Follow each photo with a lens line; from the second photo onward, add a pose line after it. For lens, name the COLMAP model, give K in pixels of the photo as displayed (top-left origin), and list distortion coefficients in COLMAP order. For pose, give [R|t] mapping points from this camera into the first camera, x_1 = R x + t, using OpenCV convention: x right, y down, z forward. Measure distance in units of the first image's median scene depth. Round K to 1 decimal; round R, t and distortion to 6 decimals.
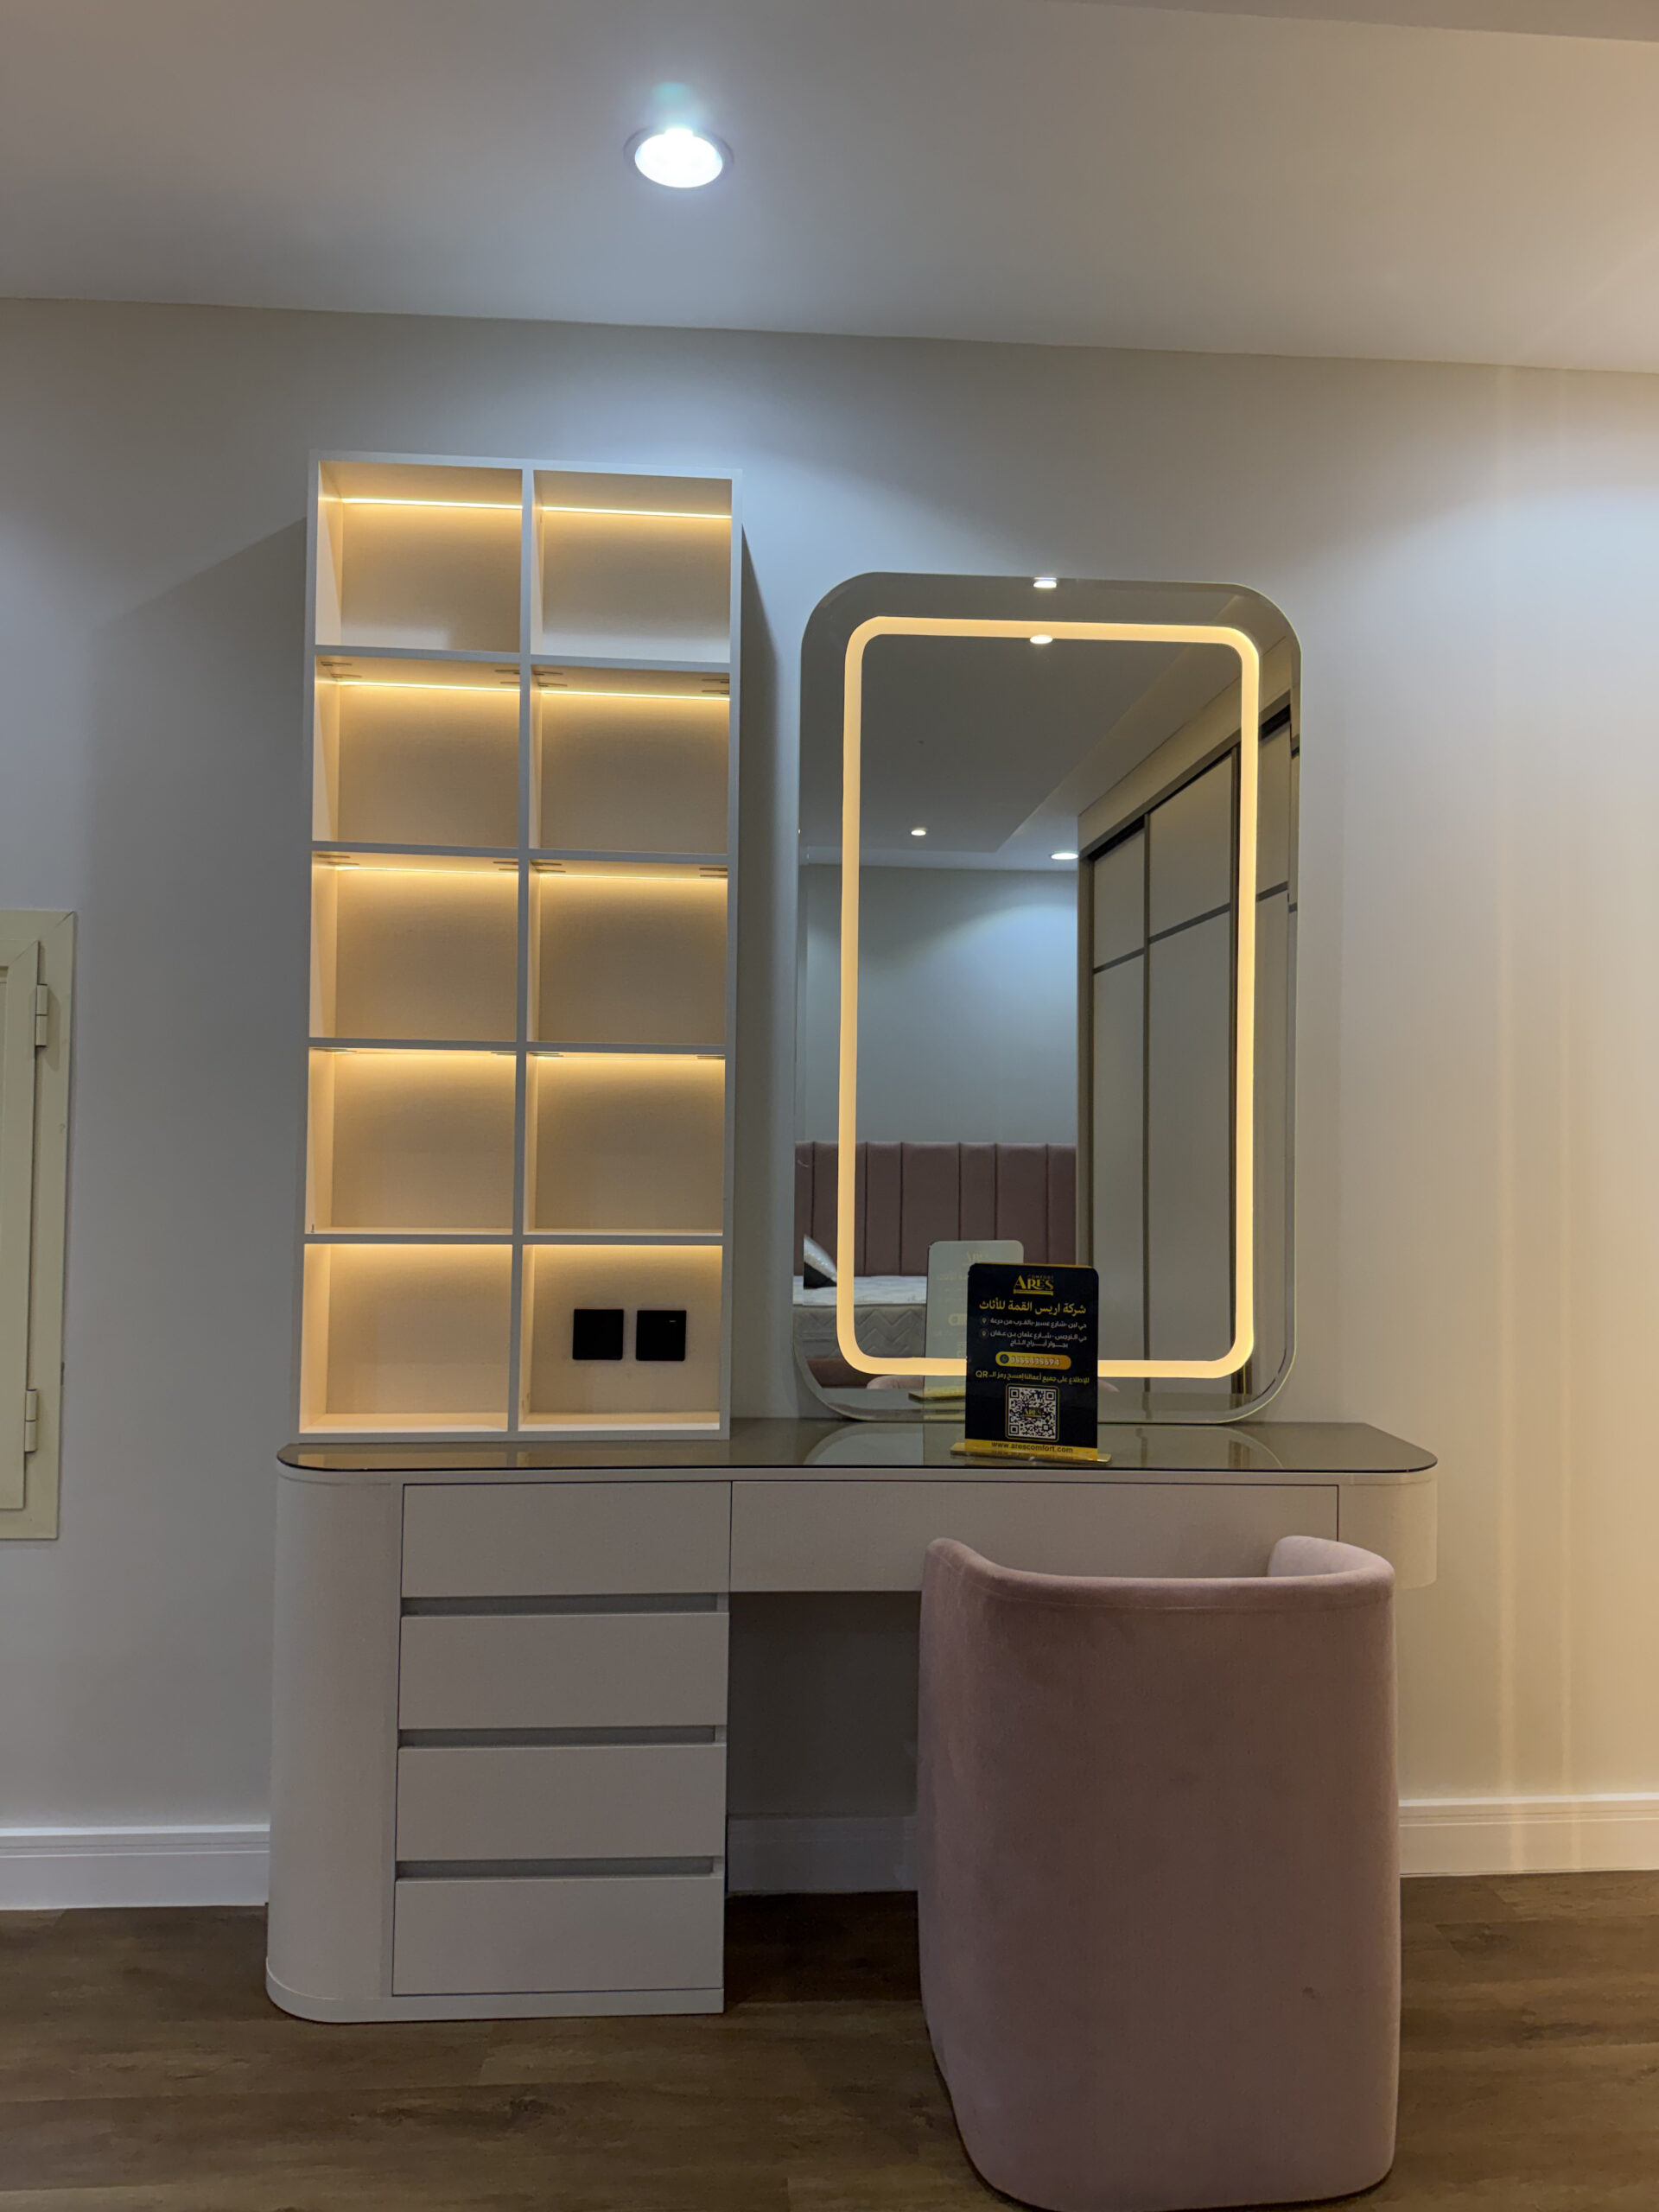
lens RADIAL K [[1542.5, 0, 829.1], [0, 1542.5, 1101.7], [0, 0, 1]] dist [0.003100, -0.005736]
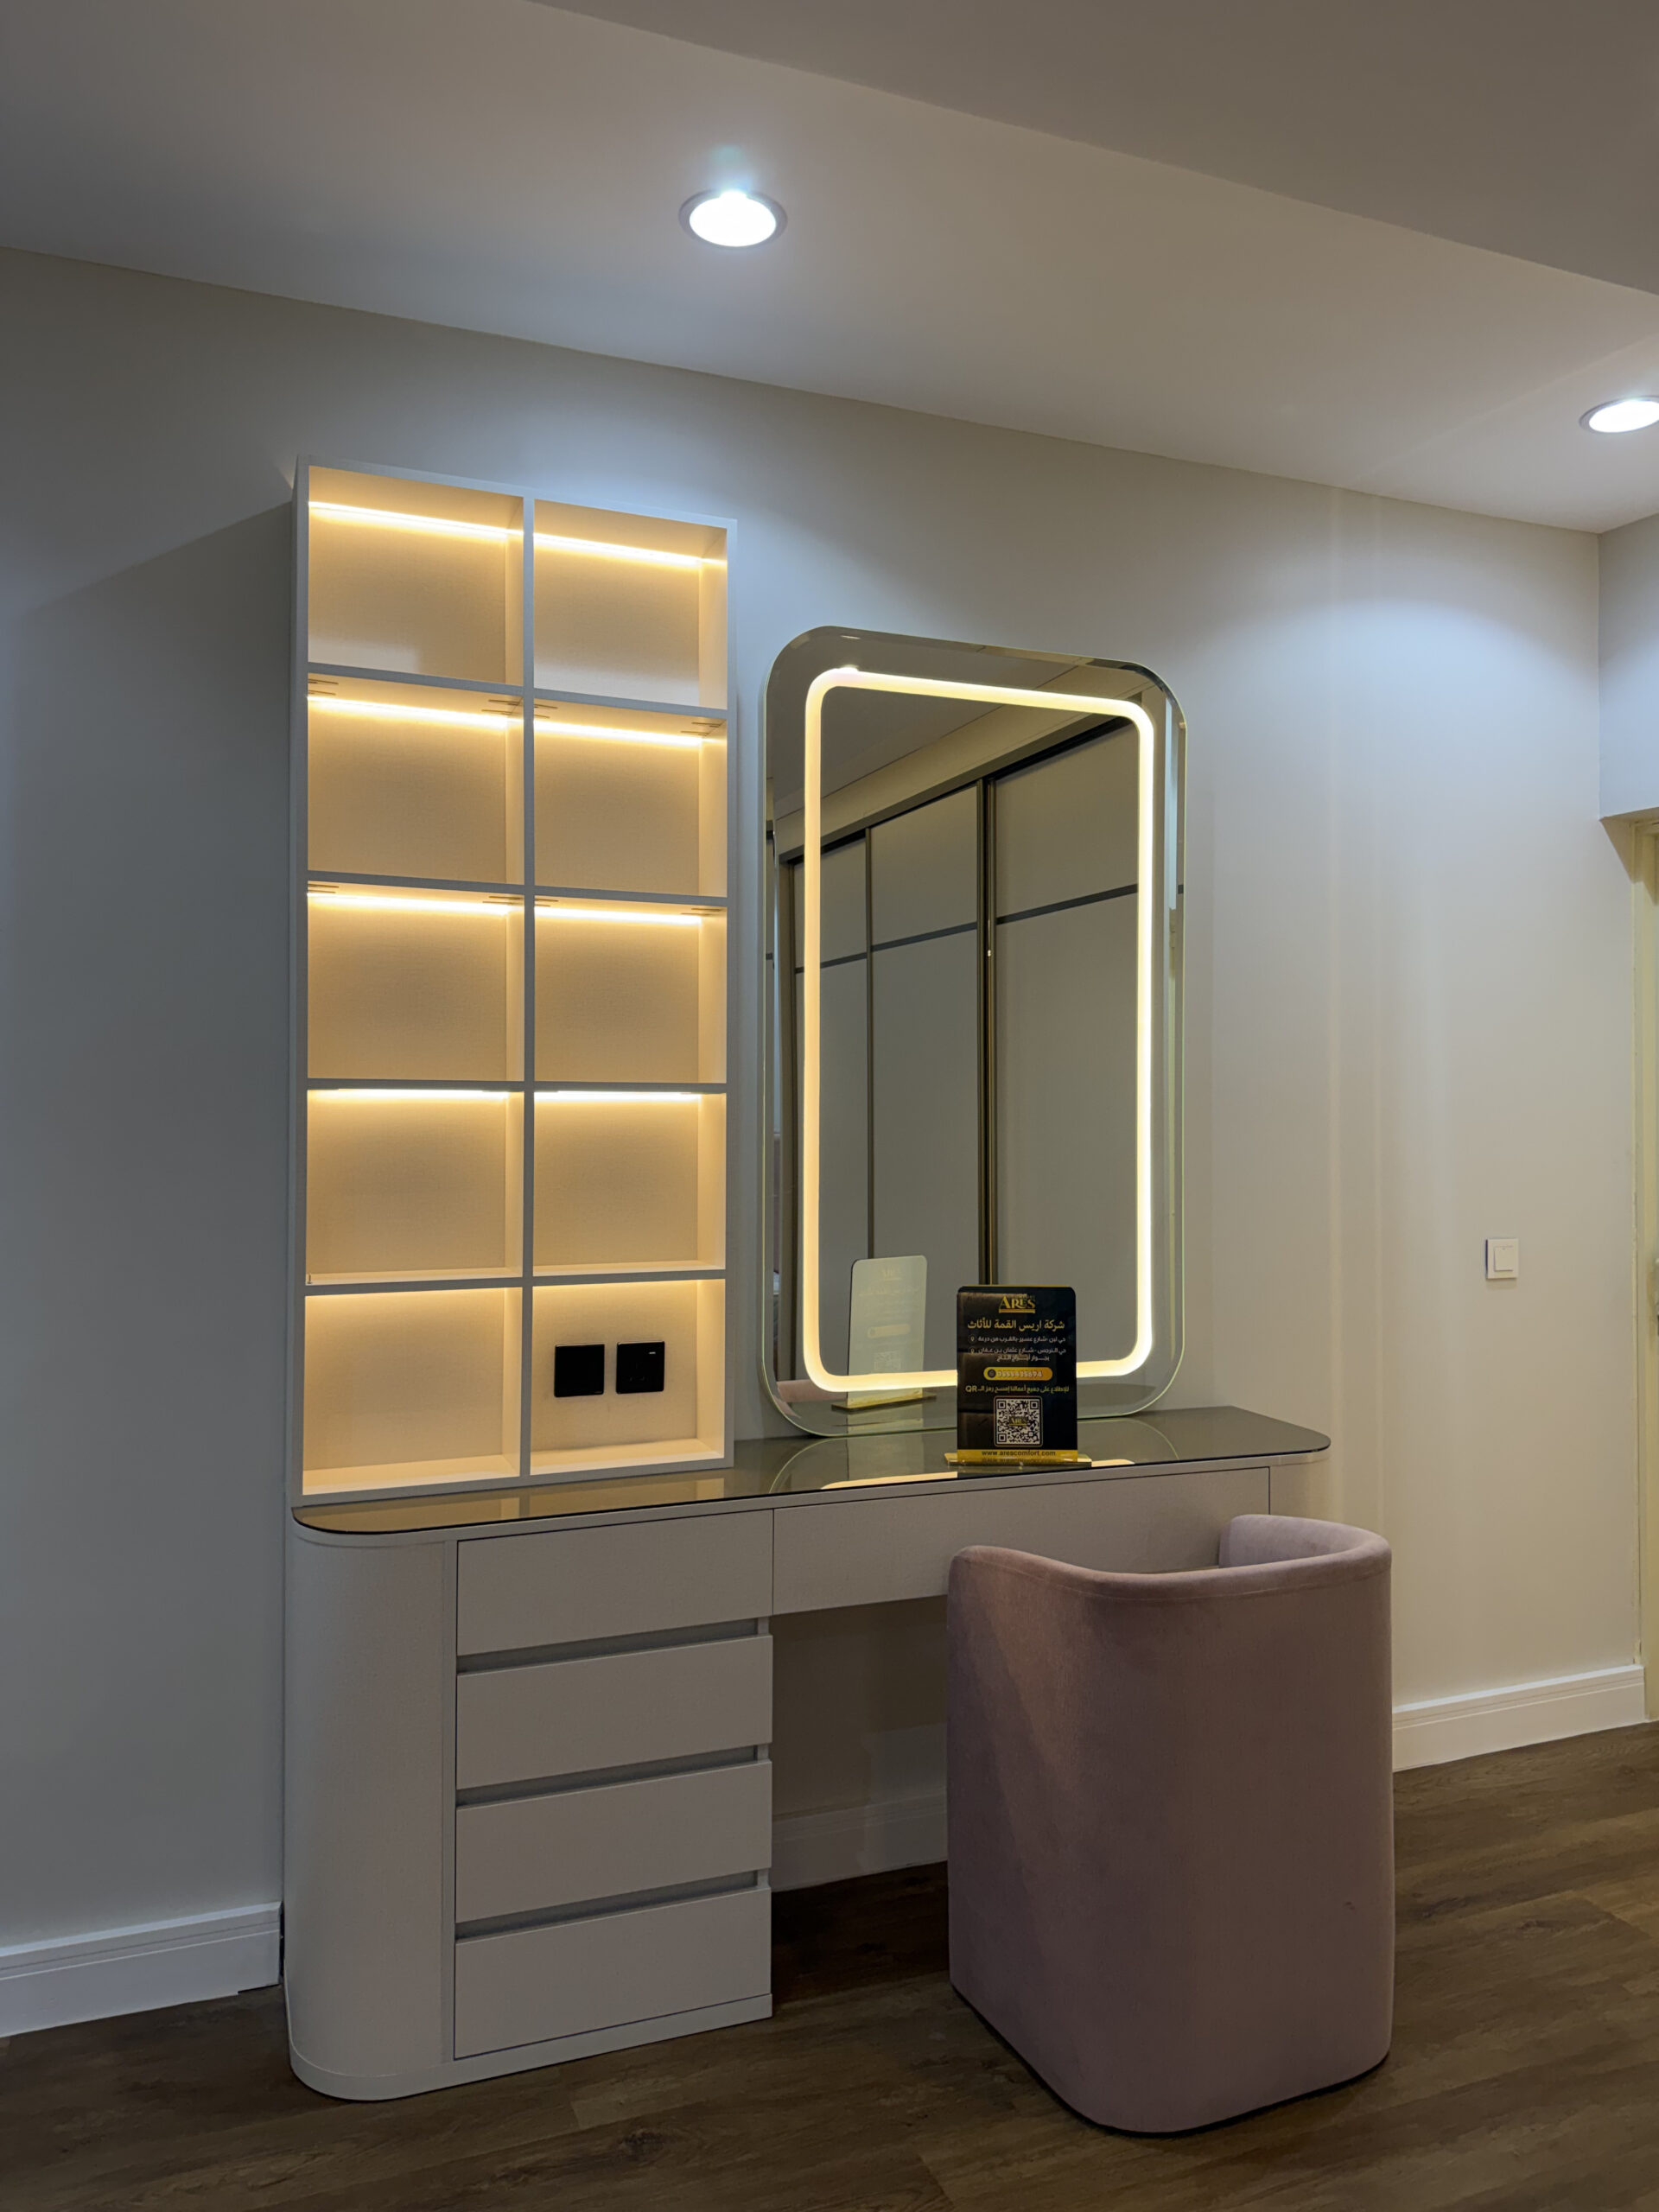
lens RADIAL K [[1542.5, 0, 836.2], [0, 1542.5, 1097.7], [0, 0, 1]] dist [0.003100, -0.005736]
pose [[0.955509, -0.005191, 0.294916, -0.312798], [0.000773, 0.999886, 0.015096, -0.044322], [-0.294960, -0.014197, 0.955404, -0.001498]]
